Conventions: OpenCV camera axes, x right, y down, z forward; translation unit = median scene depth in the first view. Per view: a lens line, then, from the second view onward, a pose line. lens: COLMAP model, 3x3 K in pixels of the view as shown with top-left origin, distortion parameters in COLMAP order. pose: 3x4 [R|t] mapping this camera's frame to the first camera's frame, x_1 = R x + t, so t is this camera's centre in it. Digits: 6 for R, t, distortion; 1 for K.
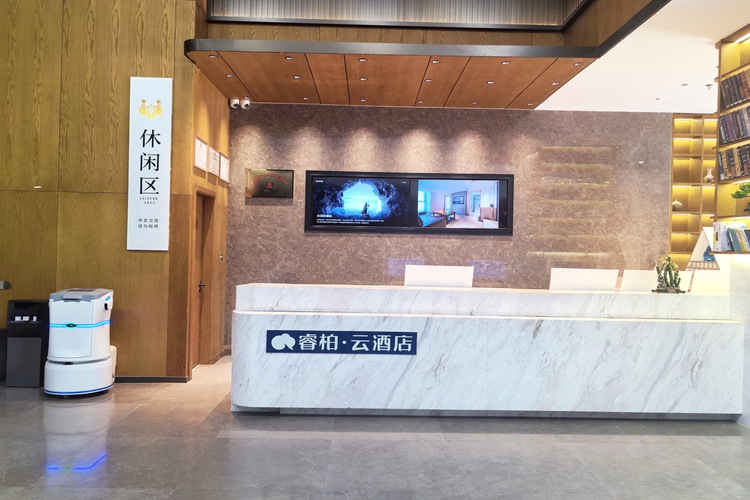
lens RADIAL K [[590.1, 0, 375.6], [0, 590.1, 252.4], [0, 0, 1]] dist [0.041437, -0.060070]
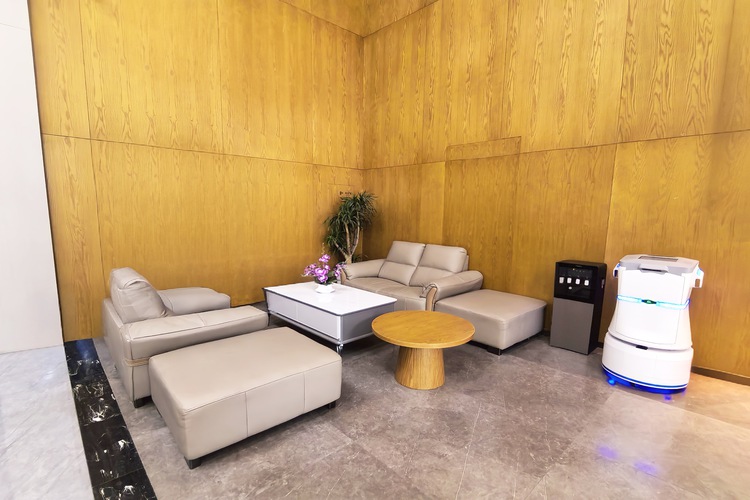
lens RADIAL K [[358.4, 0, 381.6], [0, 358.4, 254.8], [0, 0, 1]] dist [-0.011549, 0.001004]
pose [[0.676763, 0.080169, -0.731823, -0.397797], [-0.004479, 0.994483, 0.104800, 0.010194], [0.736187, -0.067647, 0.673389, 0.400513]]
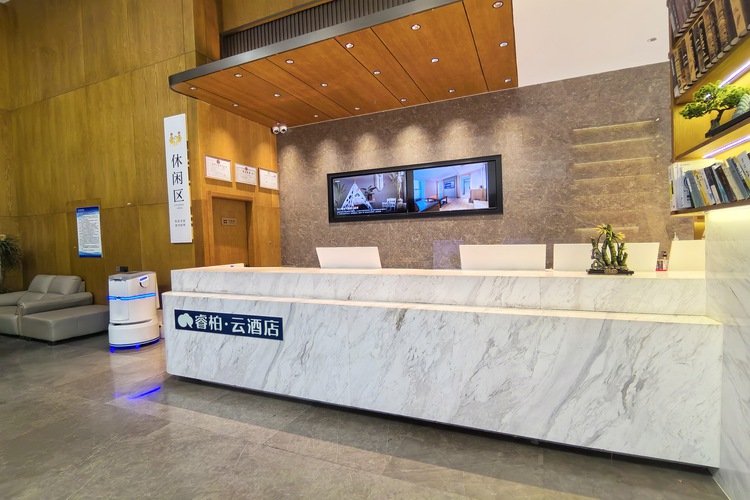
lens RADIAL K [[358.4, 0, 375.0], [0, 358.4, 252.3], [0, 0, 1]] dist [-0.011549, 0.001004]
pose [[0.910364, -0.028901, -0.412797, 0.395952], [0.043869, 0.998677, 0.026828, 0.016848], [0.411475, -0.042532, 0.910428, 0.465470]]
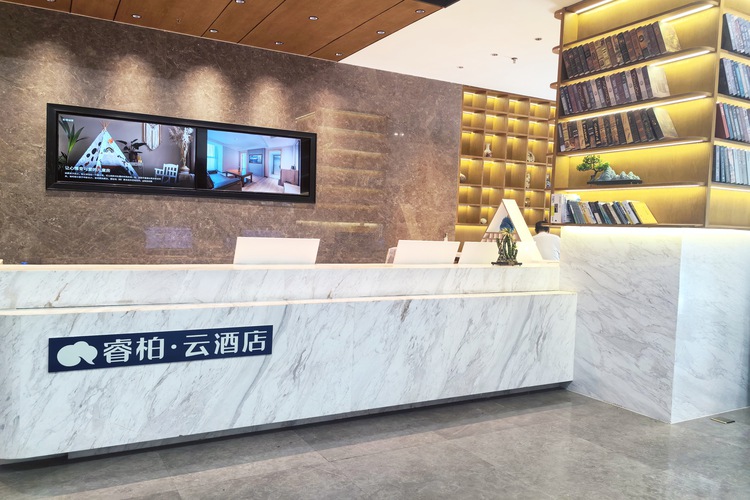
lens RADIAL K [[590.1, 0, 375.5], [0, 590.1, 259.2], [0, 0, 1]] dist [0.041437, -0.060070]
pose [[0.883244, -0.017853, 0.468574, -0.148486], [-0.012048, 0.998081, 0.060738, 0.001491], [-0.468759, -0.059292, 0.881334, 0.232663]]
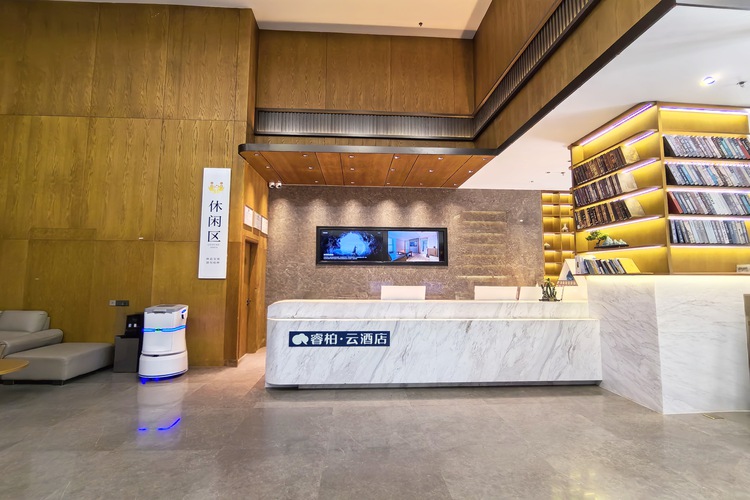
lens RADIAL K [[358.4, 0, 374.5], [0, 358.4, 244.7], [0, 0, 1]] dist [-0.011549, 0.001004]
pose [[0.999193, -0.010879, 0.038655, -0.001612], [0.014352, 0.995773, -0.090717, -0.000958], [-0.037505, 0.091199, 0.995126, 0.066185]]
